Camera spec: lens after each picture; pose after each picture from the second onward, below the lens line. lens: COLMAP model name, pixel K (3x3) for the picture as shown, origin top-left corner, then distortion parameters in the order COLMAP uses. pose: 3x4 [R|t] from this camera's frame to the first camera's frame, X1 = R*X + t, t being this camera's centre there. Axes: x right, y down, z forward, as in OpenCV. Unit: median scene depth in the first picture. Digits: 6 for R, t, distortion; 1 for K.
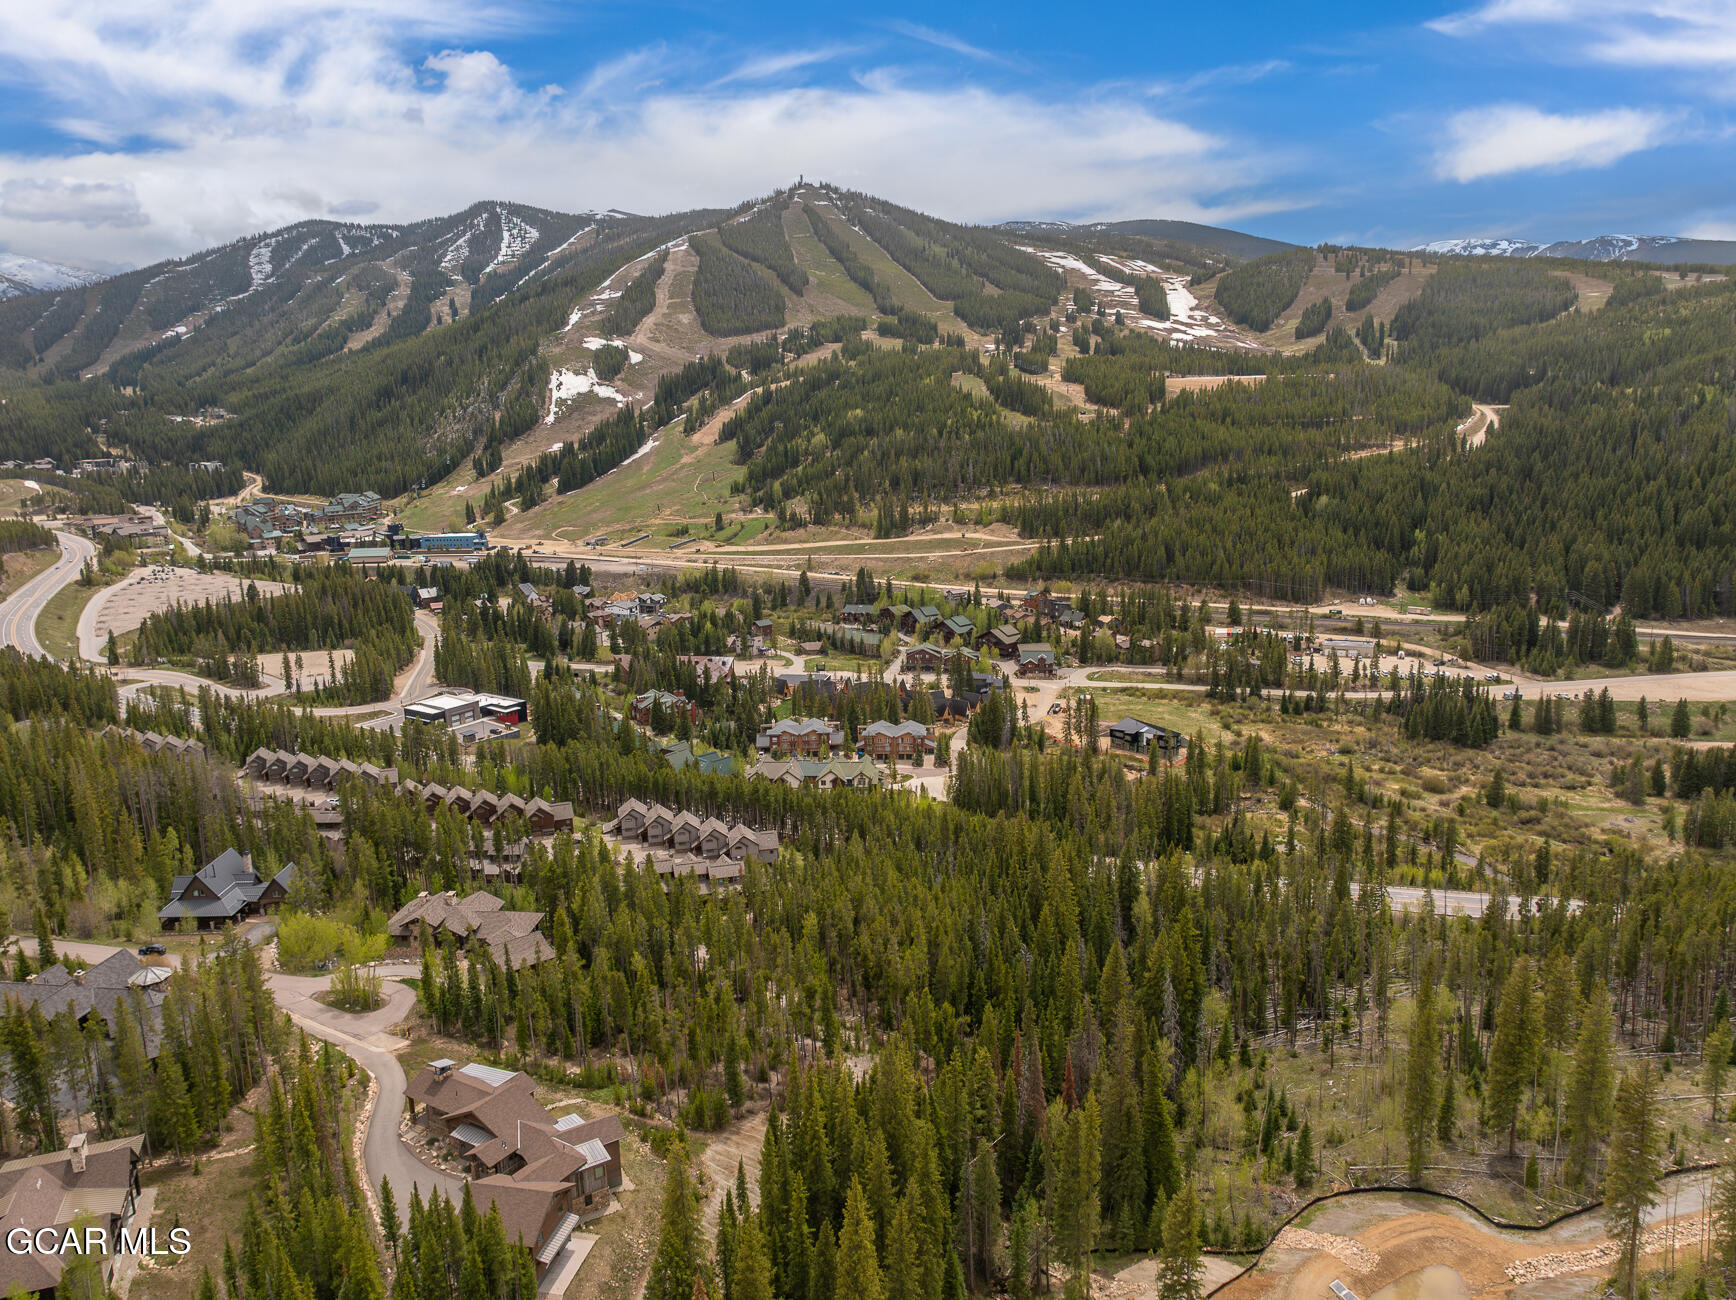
lens RADIAL K [[1264.6, 0, 865.9], [0, 1264.6, 646.0], [0, 0, 1]] dist [-0.027837, -0.001531]
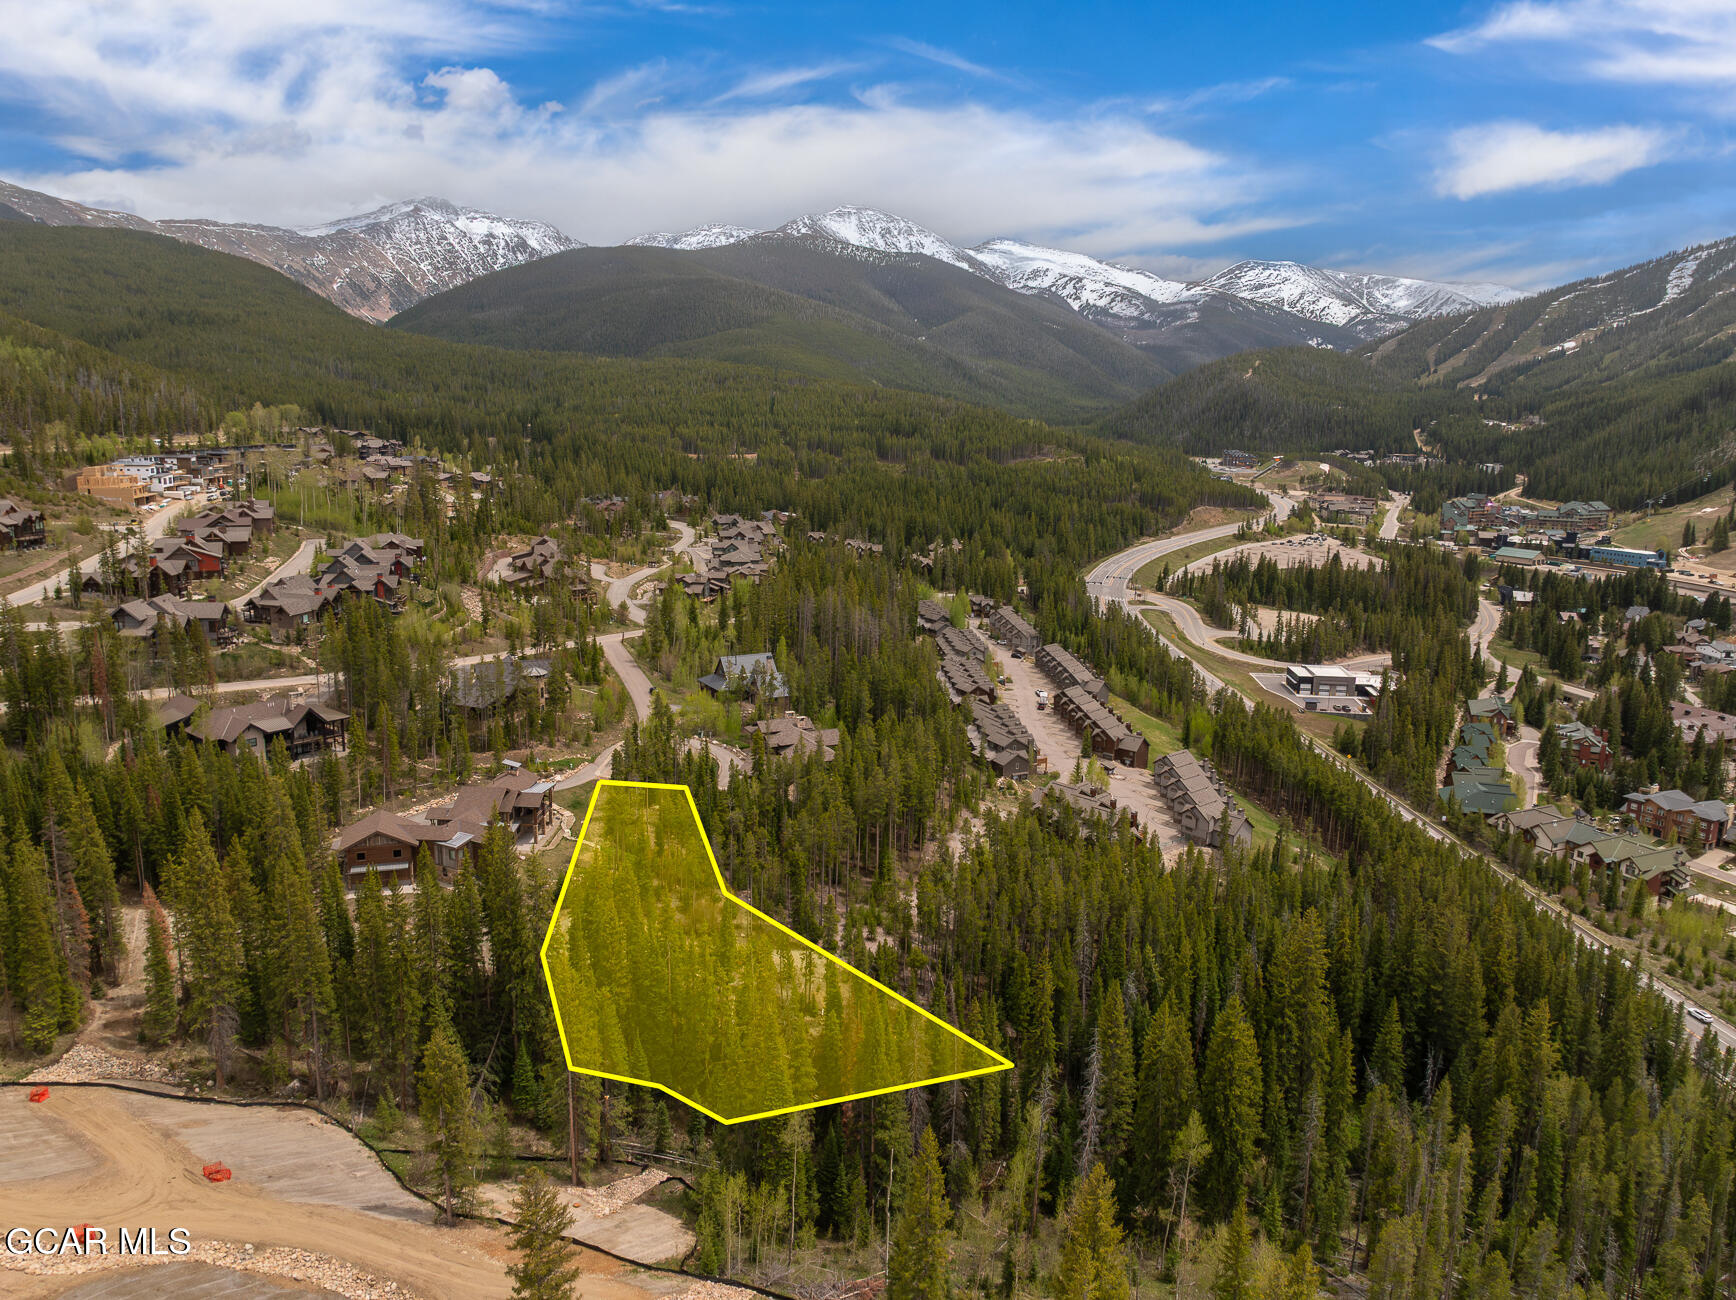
lens RADIAL K [[1211.5, 0, 868.0], [0, 1211.5, 650.0], [0, 0, 1]] dist [-0.037460, 0.021057]
pose [[0.490166, 0.205126, -0.847149, 0.153197], [-0.210561, 0.970995, 0.113281, -0.001452], [0.845814, 0.122850, 0.519140, 0.108110]]
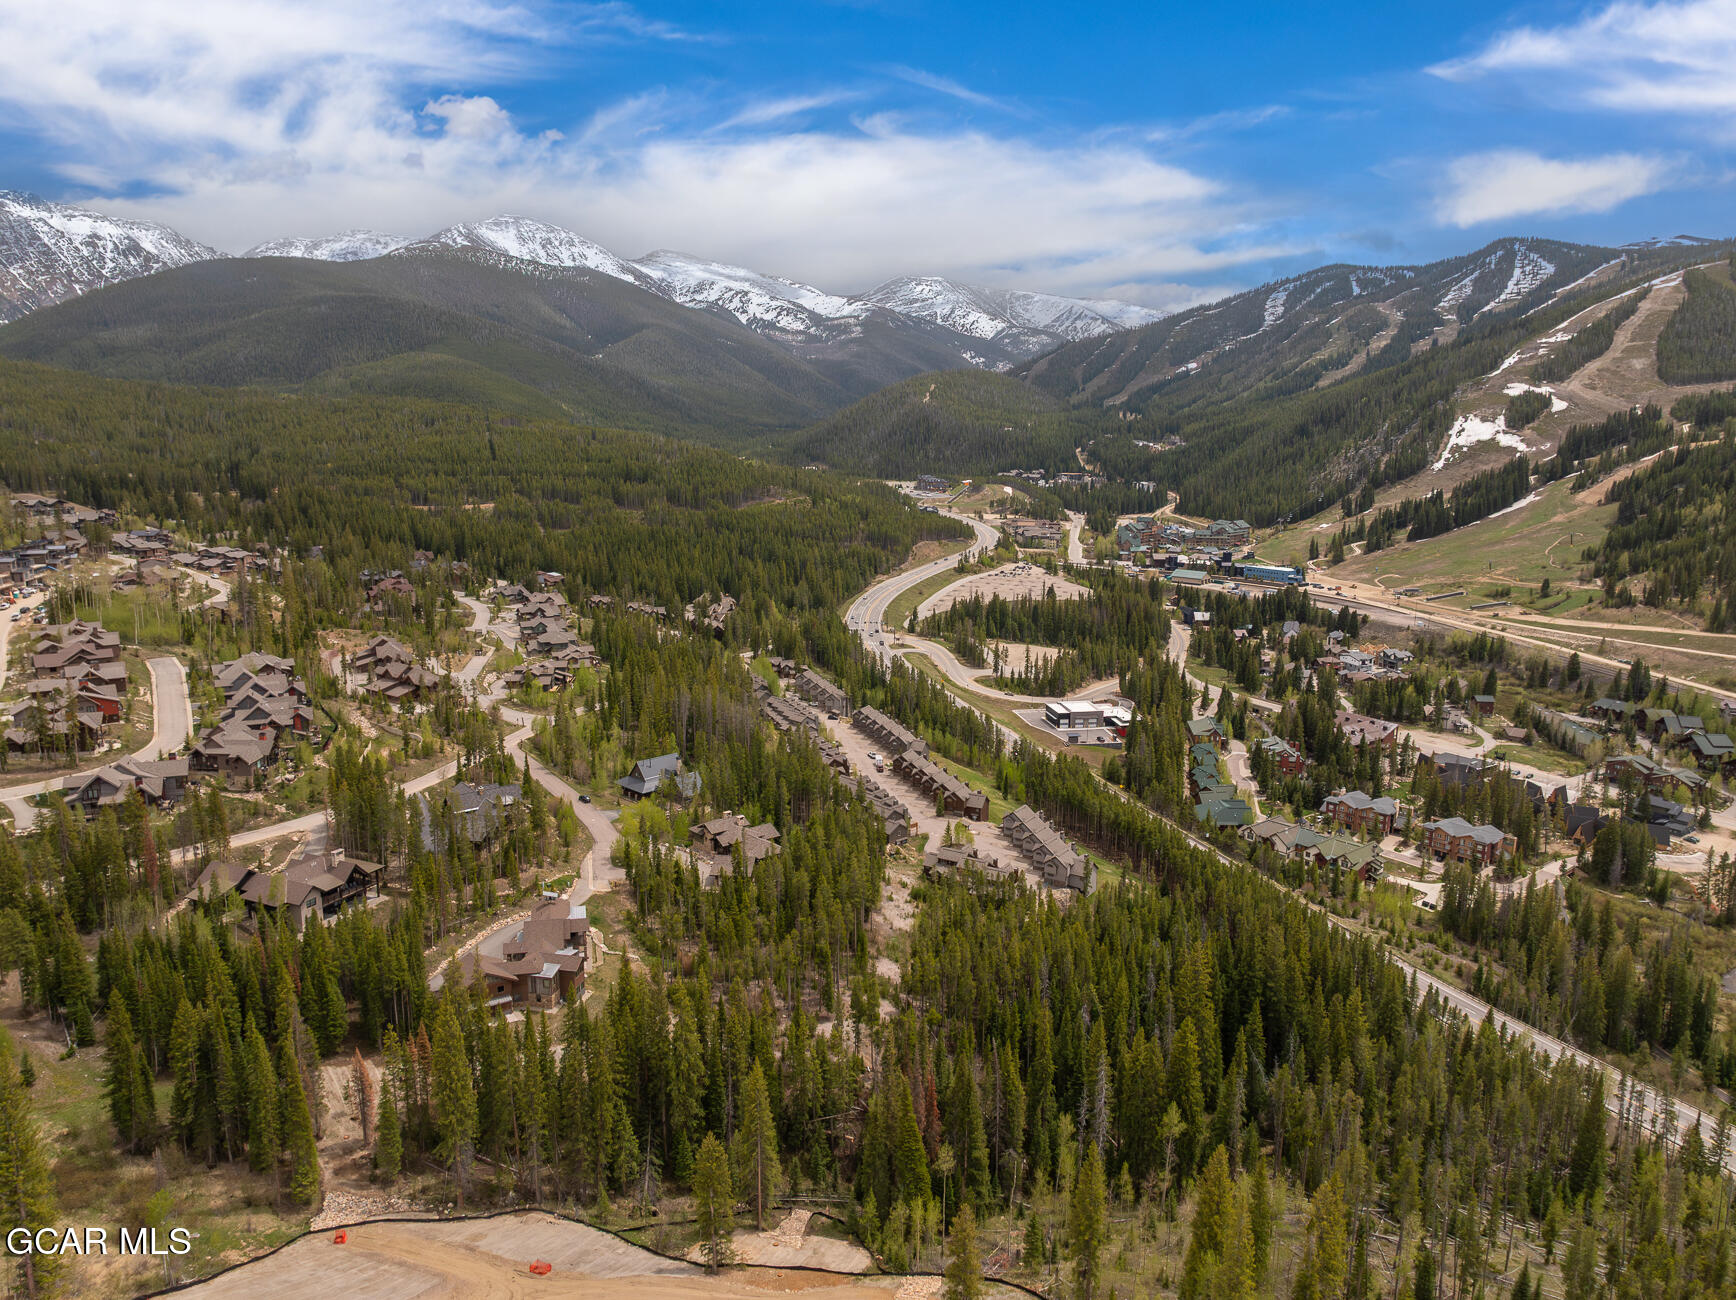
lens RADIAL K [[1211.5, 0, 868.0], [0, 1211.5, 650.0], [0, 0, 1]] dist [-0.037460, 0.021057]
pose [[0.705428, 0.163987, -0.689550, 0.155769], [-0.172322, 0.983357, 0.057569, -0.020001], [0.687515, 0.078214, 0.721946, 0.028429]]
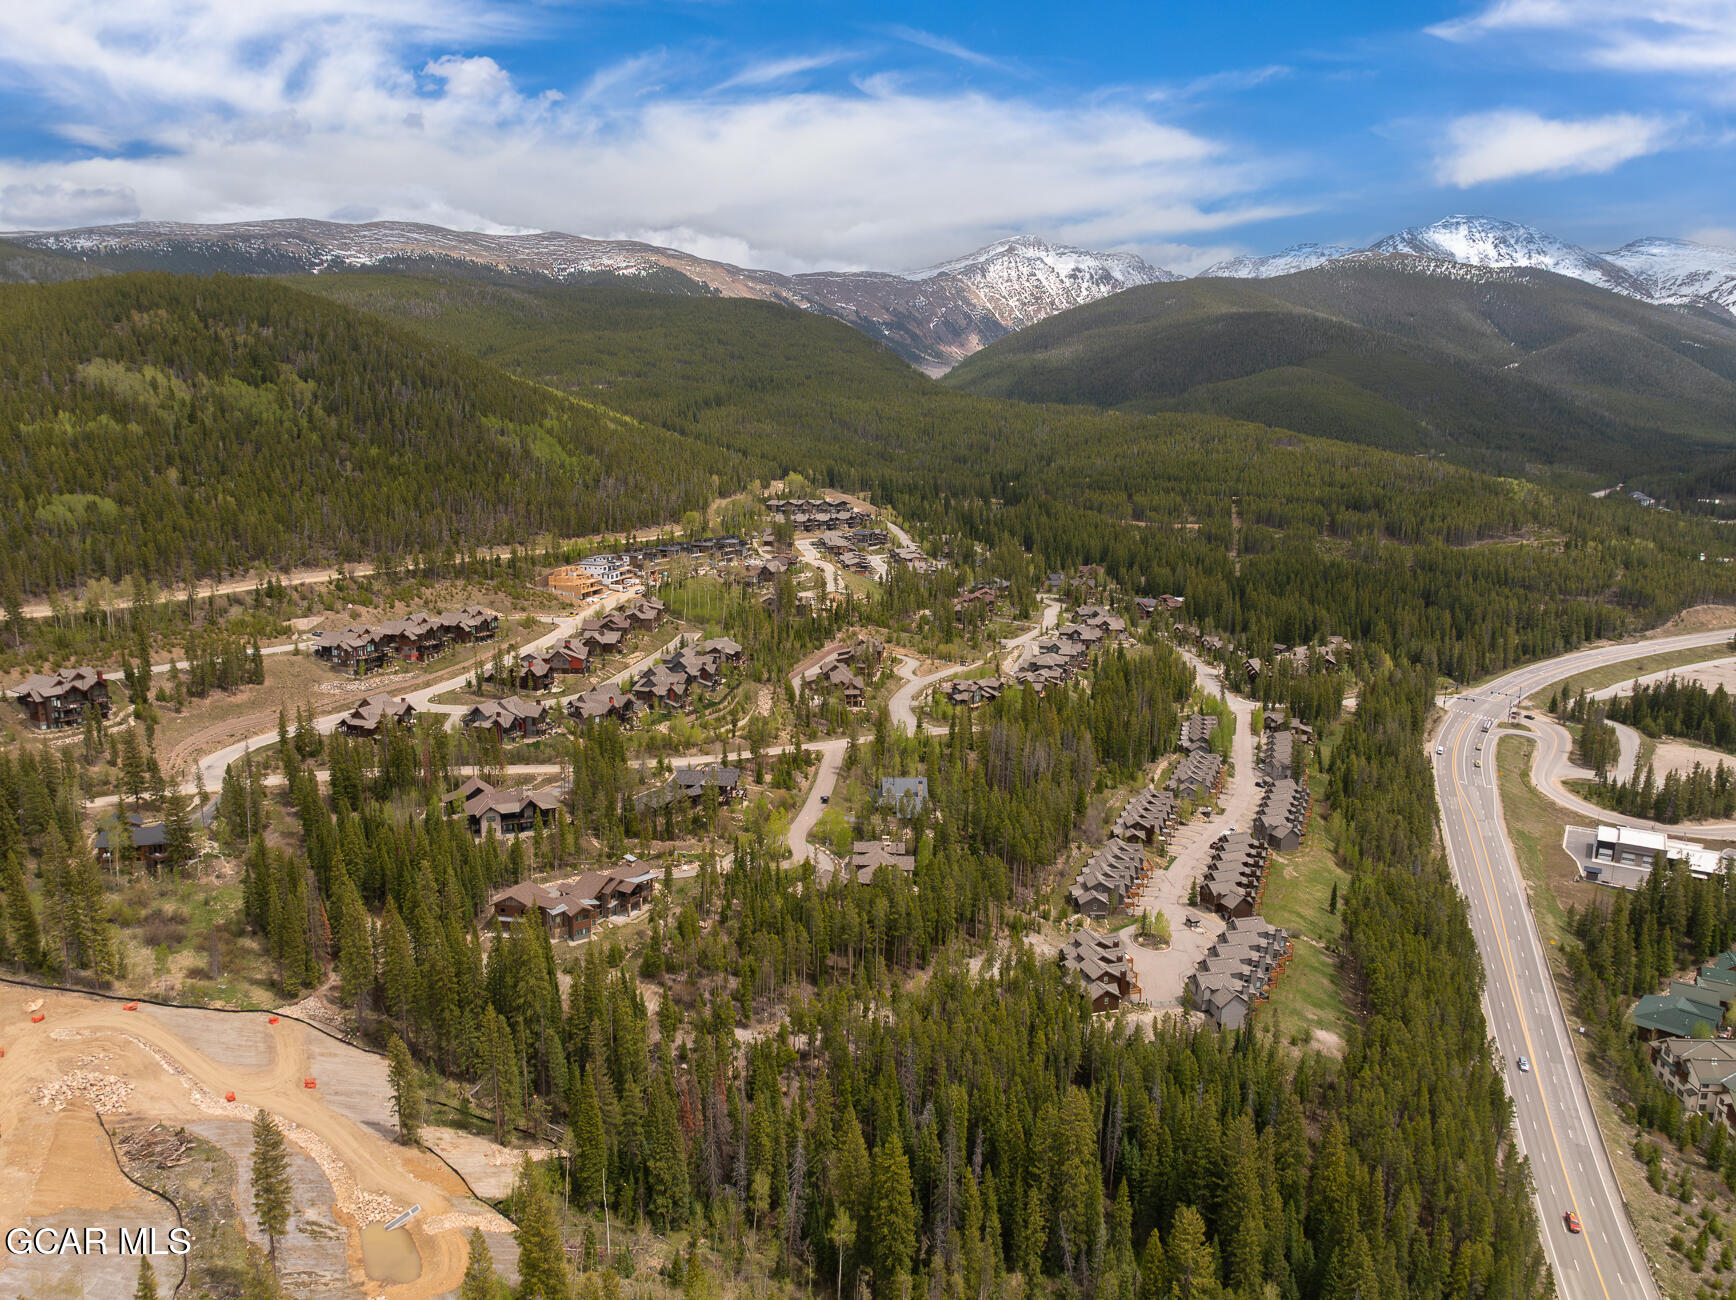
lens RADIAL K [[1211.5, 0, 868.0], [0, 1211.5, 650.0], [0, 0, 1]] dist [-0.037460, 0.021057]
pose [[0.042156, 0.214285, -0.975861, 0.240372], [-0.218971, 0.954964, 0.200237, -0.071629], [0.974820, 0.205244, 0.087179, 0.190464]]
